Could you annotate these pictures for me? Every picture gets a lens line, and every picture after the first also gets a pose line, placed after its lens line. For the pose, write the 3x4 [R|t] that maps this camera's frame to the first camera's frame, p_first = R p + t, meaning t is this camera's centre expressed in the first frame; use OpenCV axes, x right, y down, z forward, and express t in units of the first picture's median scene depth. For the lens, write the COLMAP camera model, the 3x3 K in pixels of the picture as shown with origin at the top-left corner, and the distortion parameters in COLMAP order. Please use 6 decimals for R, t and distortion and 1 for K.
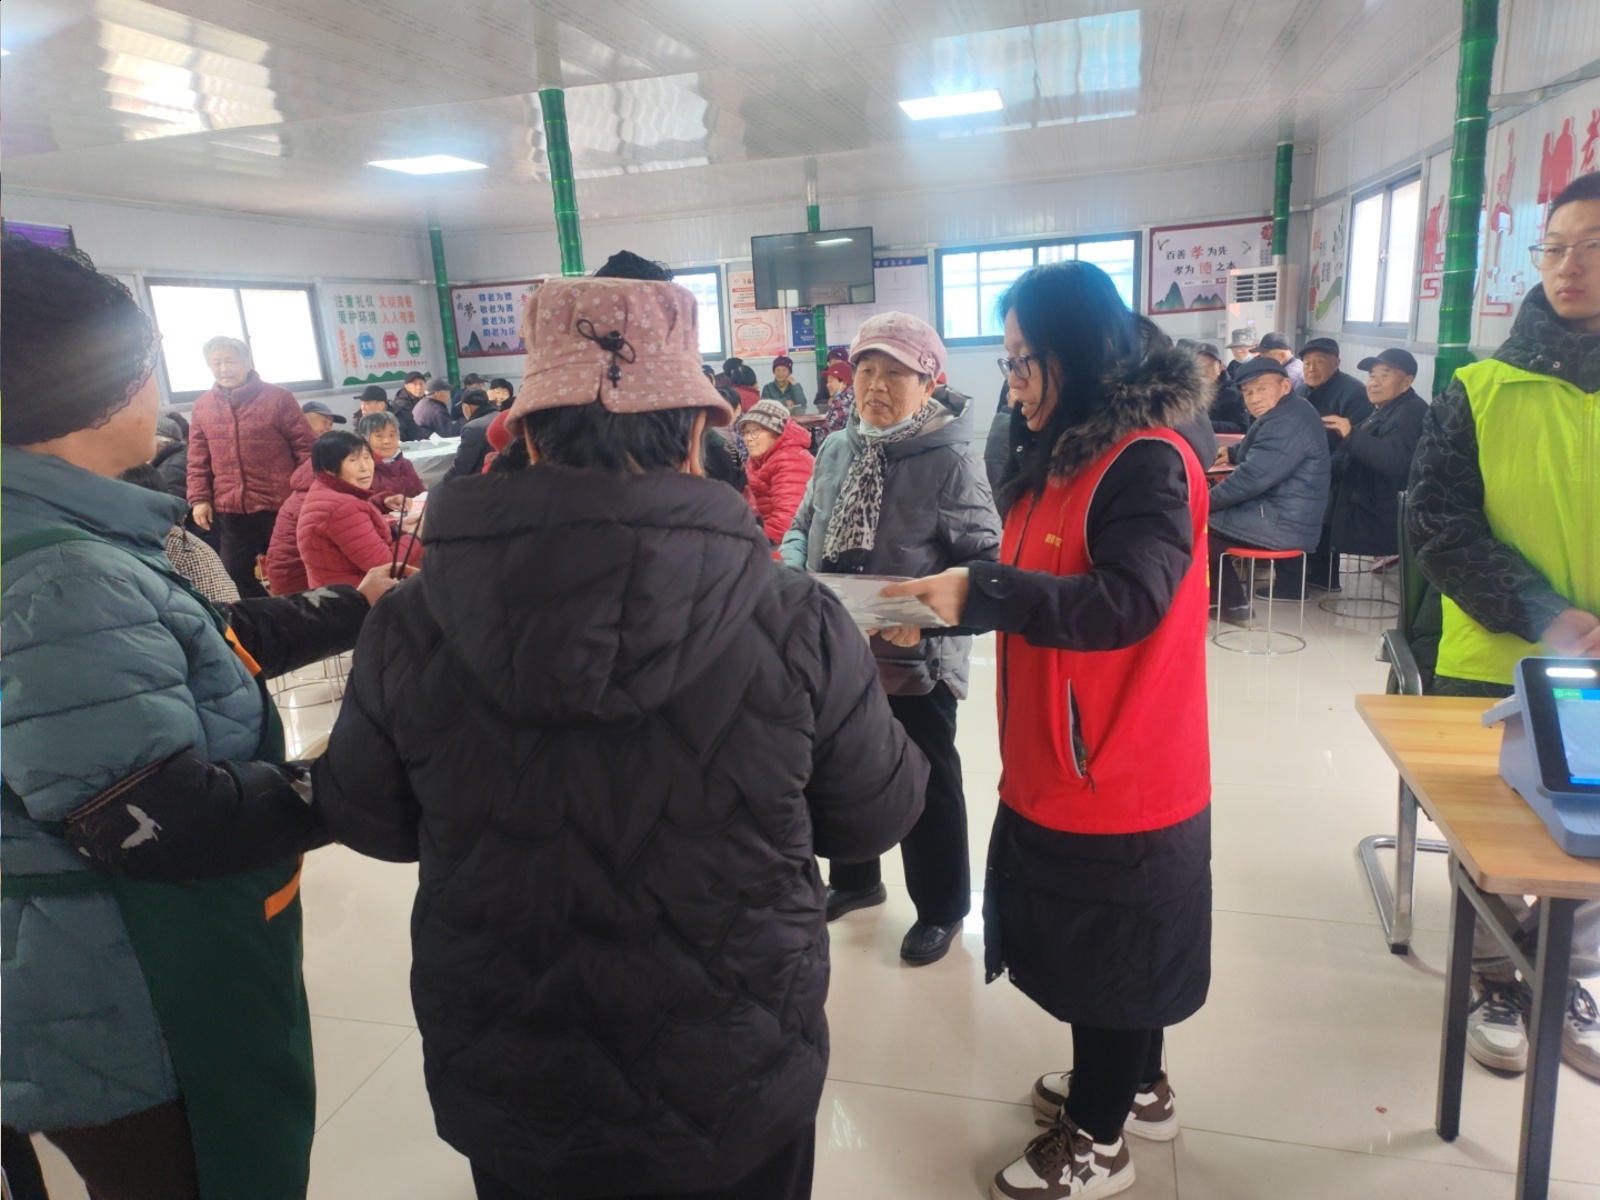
lens RADIAL K [[1064.7, 0, 804.7], [0, 1064.7, 578.2], [0, 0, 1]] dist [0.034955, -0.067406]
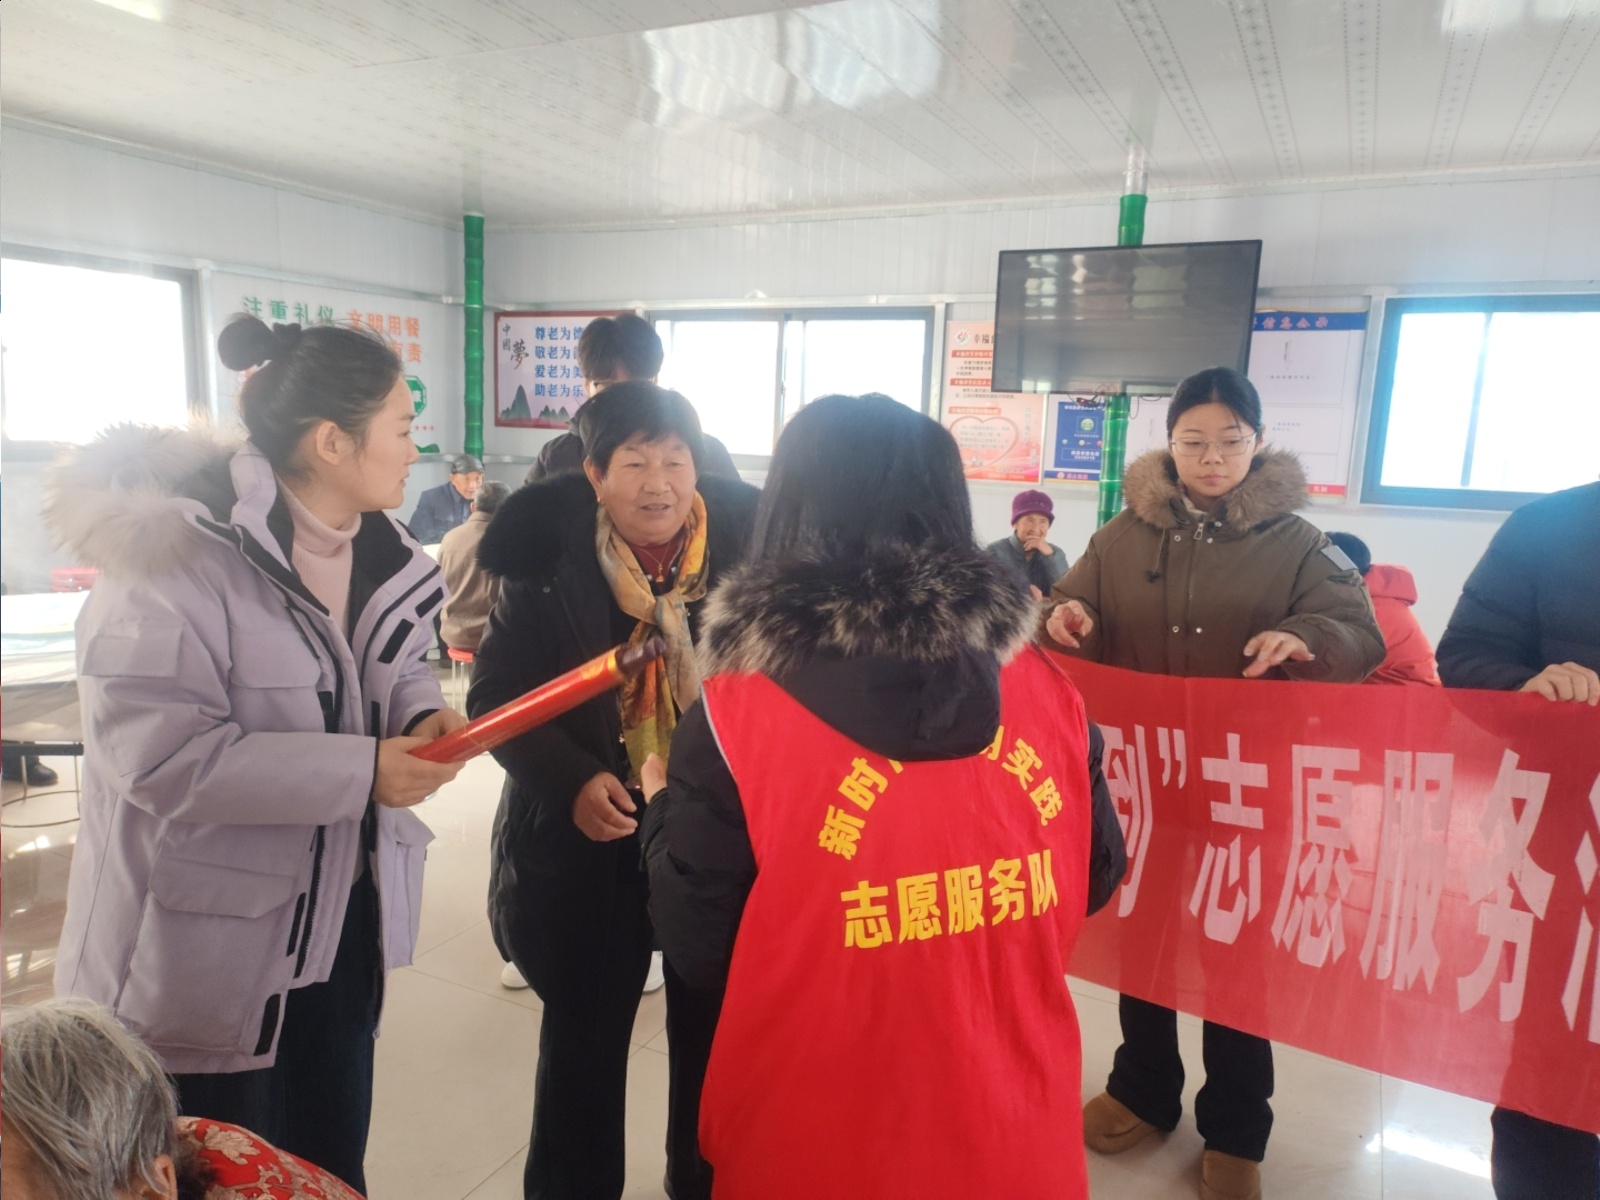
lens RADIAL K [[1064.9, 0, 815.2], [0, 1064.9, 578.5], [0, 0, 1]] dist [0.011172, 0.000398]
pose [[0.975514, 0.124916, -0.181018, -0.023901], [-0.139004, 0.988002, -0.067303, -0.116937], [0.170439, 0.090817, 0.981174, 0.493089]]
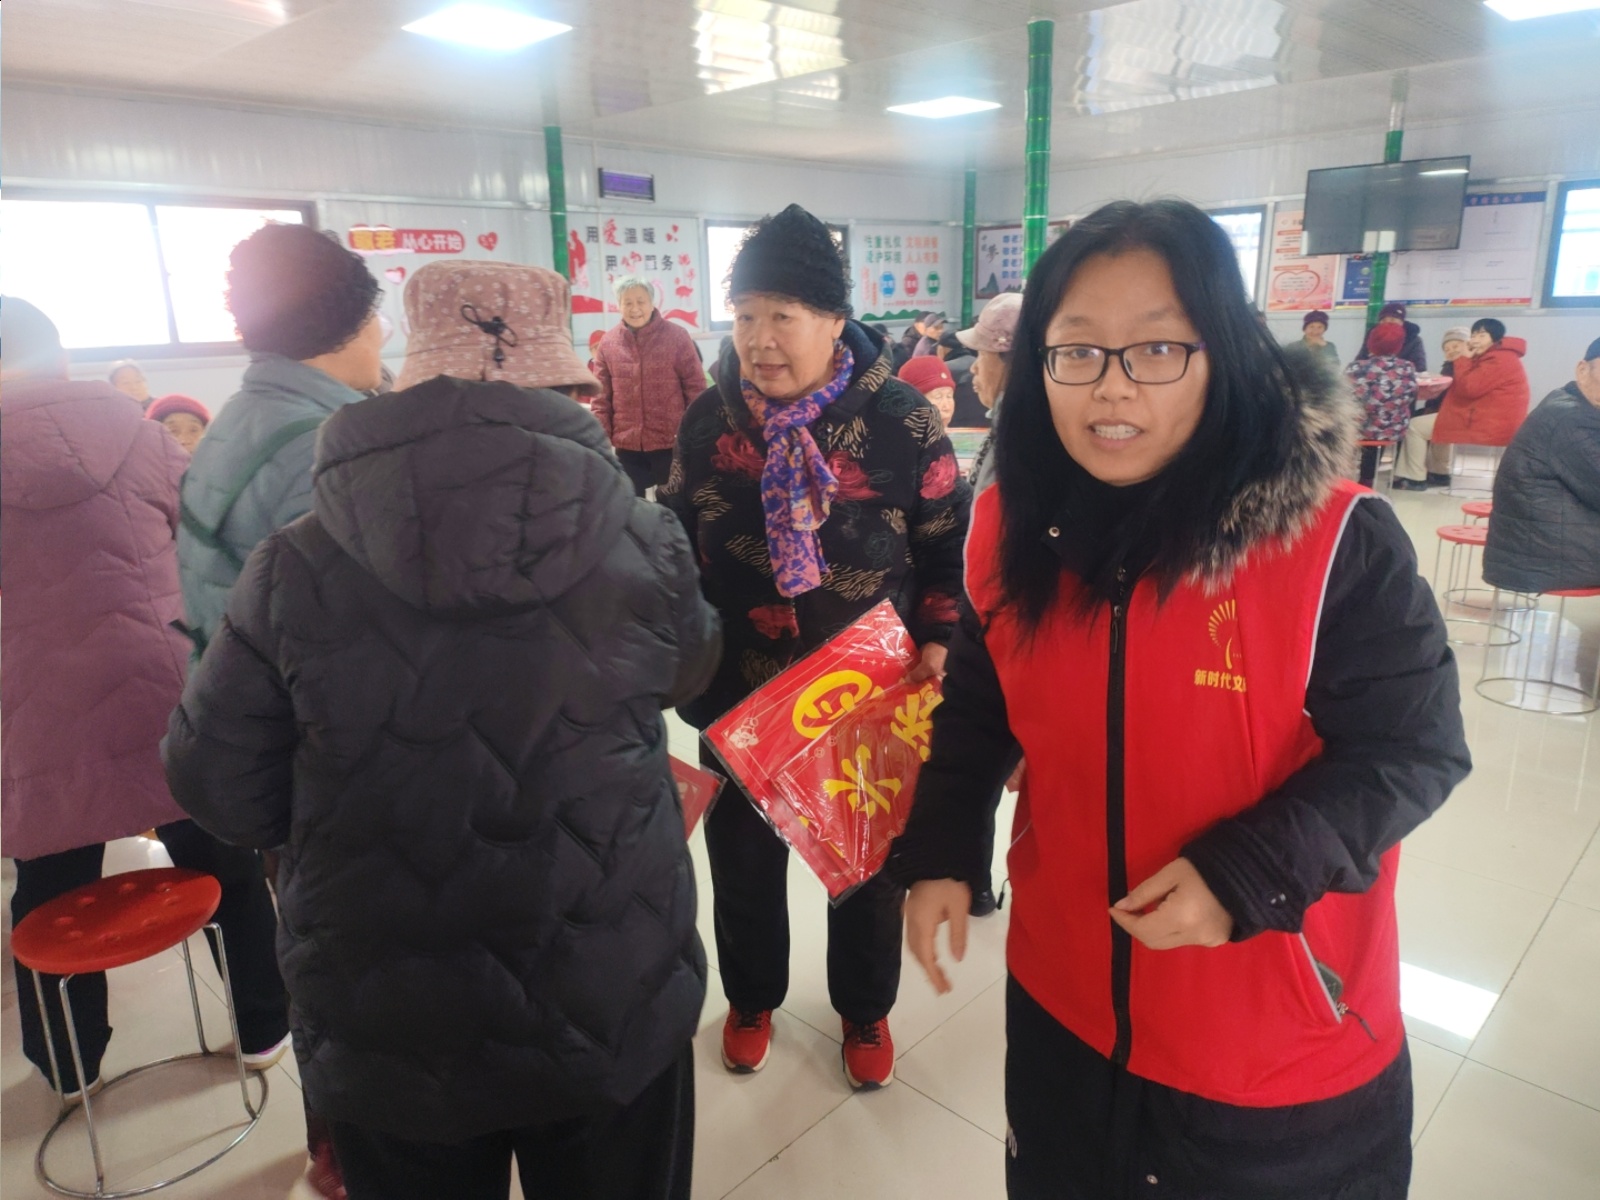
lens RADIAL K [[1061.7, 0, 792.8], [0, 1061.7, 563.1], [0, 0, 1]] dist [0.111204, -0.099004]
pose [[0.866101, 0.162675, -0.472658, 0.057729], [-0.143988, 0.986677, 0.075741, -0.010359], [0.478682, 0.002458, 0.877985, 0.018484]]
